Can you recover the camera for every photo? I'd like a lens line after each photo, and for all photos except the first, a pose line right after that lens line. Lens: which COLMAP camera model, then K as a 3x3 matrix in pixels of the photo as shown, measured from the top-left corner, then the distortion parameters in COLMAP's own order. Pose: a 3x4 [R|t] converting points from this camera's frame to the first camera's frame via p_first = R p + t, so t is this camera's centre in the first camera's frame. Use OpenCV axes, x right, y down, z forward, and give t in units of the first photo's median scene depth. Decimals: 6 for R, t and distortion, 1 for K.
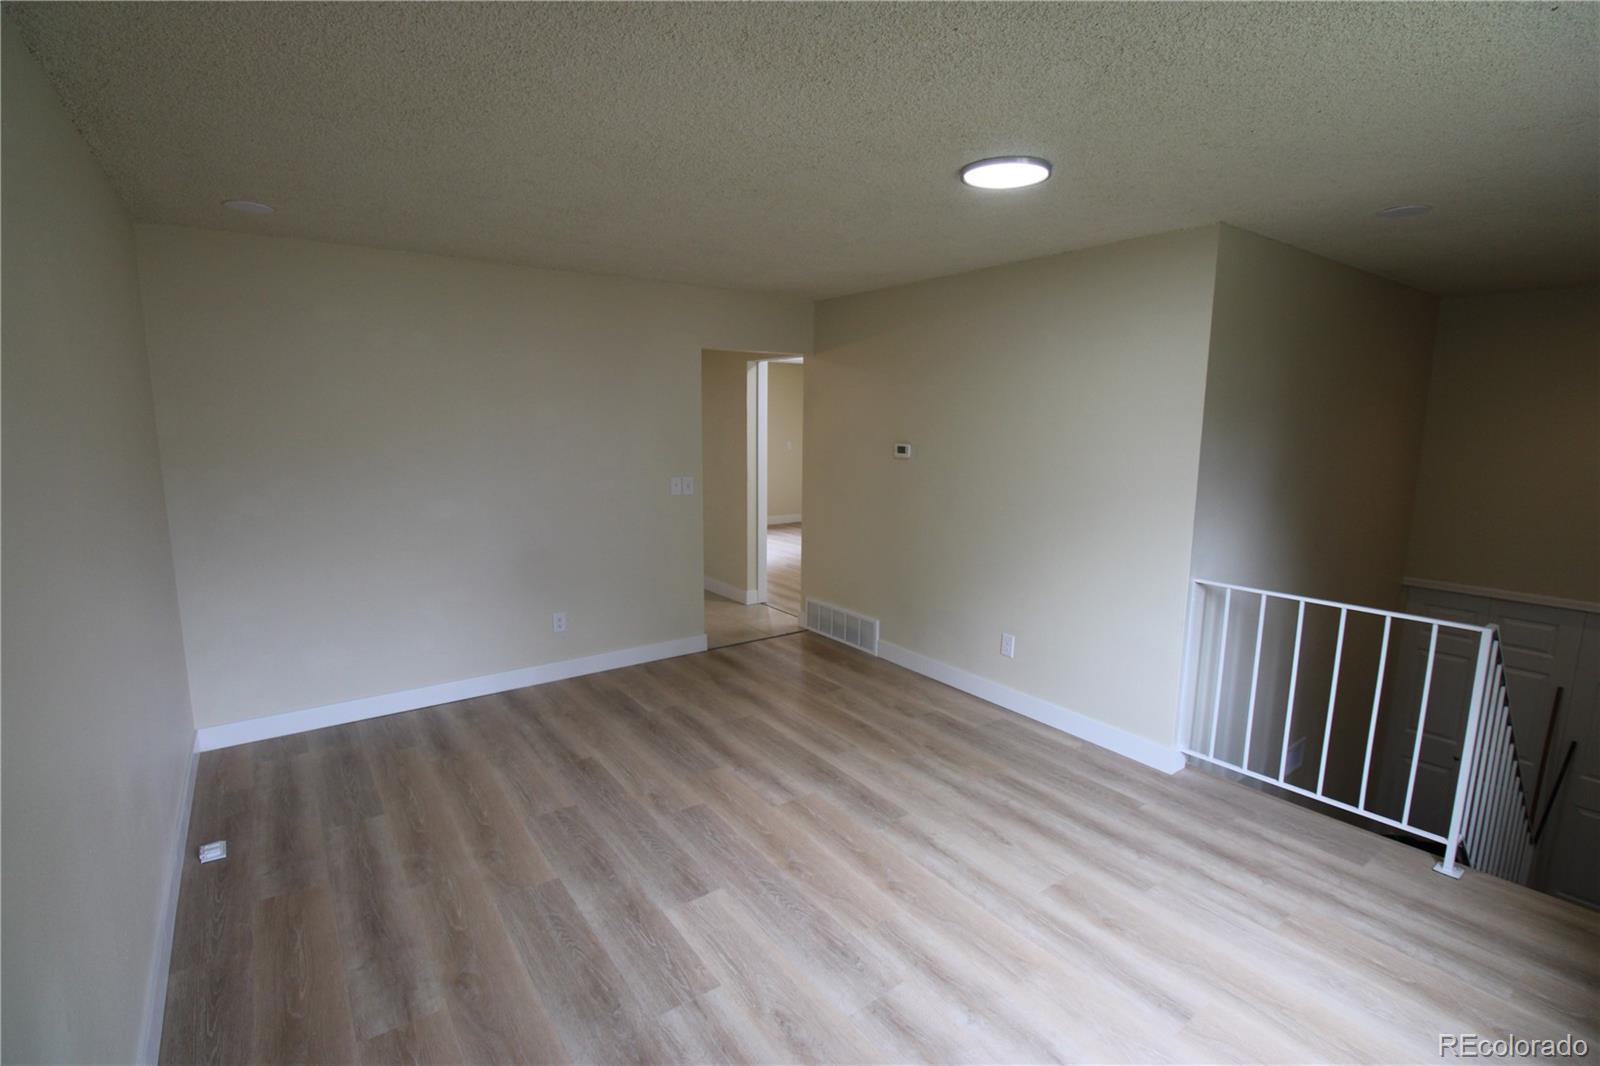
lens RADIAL K [[737.7, 0, 797.3], [0, 737.7, 536.7], [0, 0, 1]] dist [-0.019832, -0.000604]
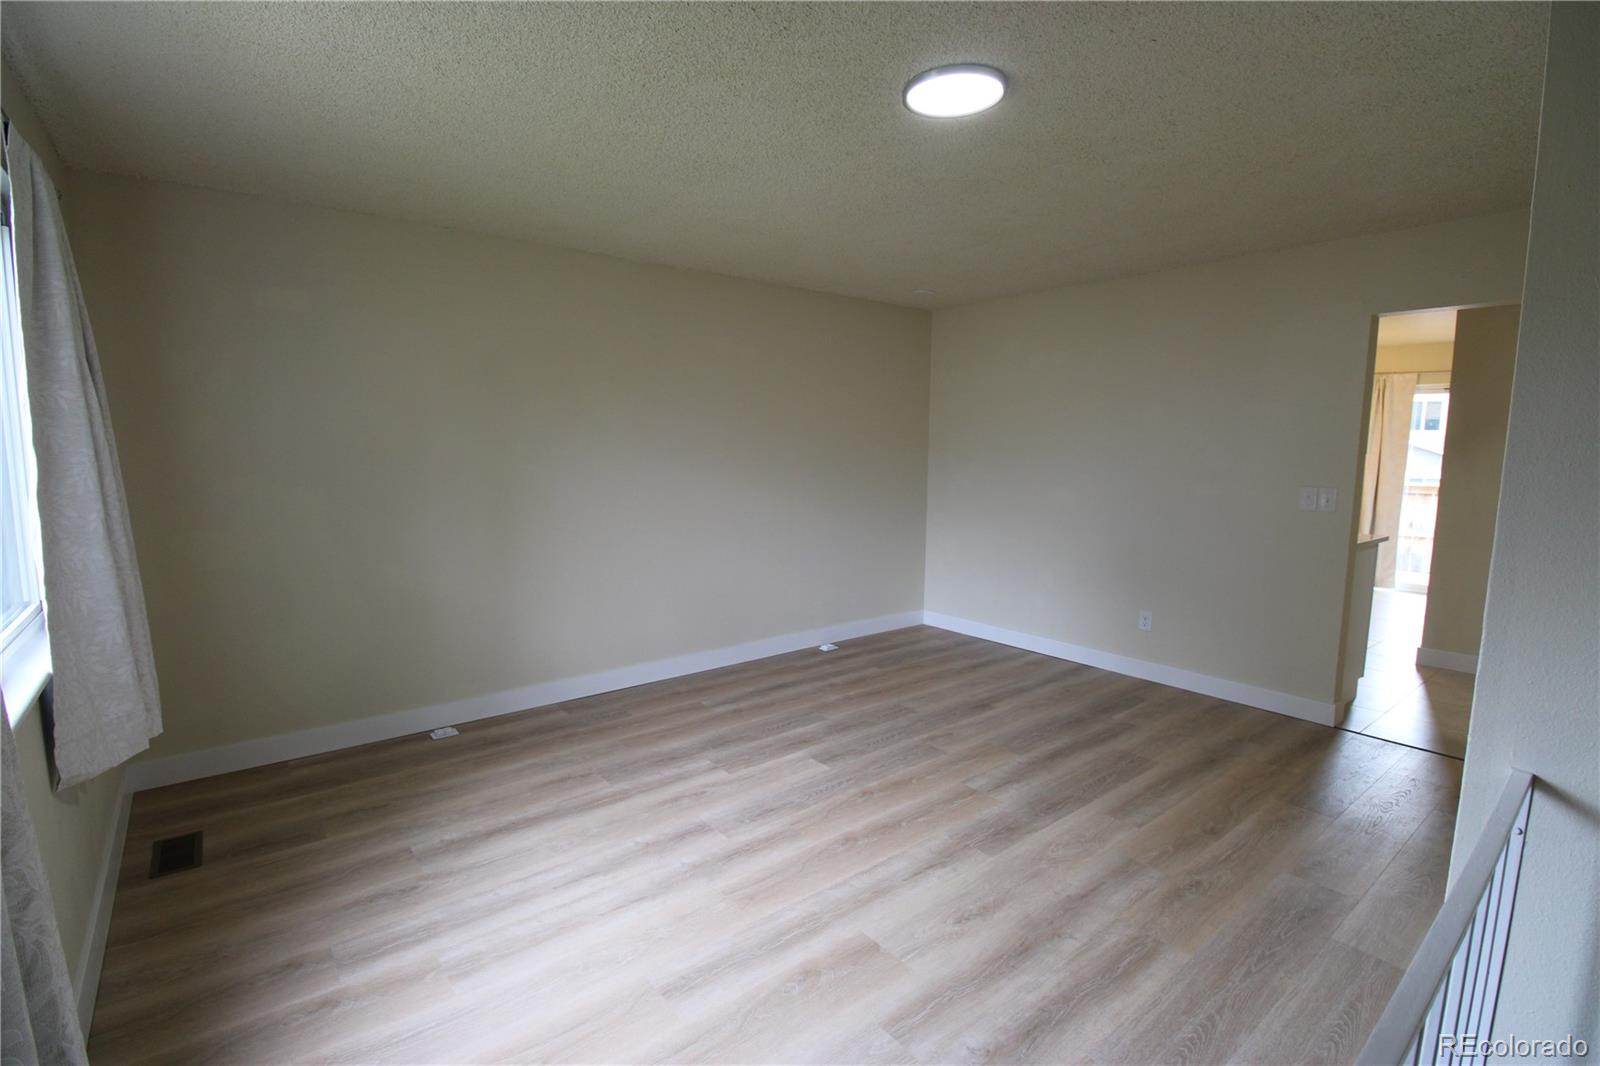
lens RADIAL K [[737.7, 0, 798.1], [0, 737.7, 537.6], [0, 0, 1]] dist [-0.019832, -0.000604]
pose [[0.049538, 0.121114, -0.991402, 0.906570], [-0.168515, 0.979403, 0.111228, -0.037937], [0.984454, 0.161556, 0.068927, 0.643103]]
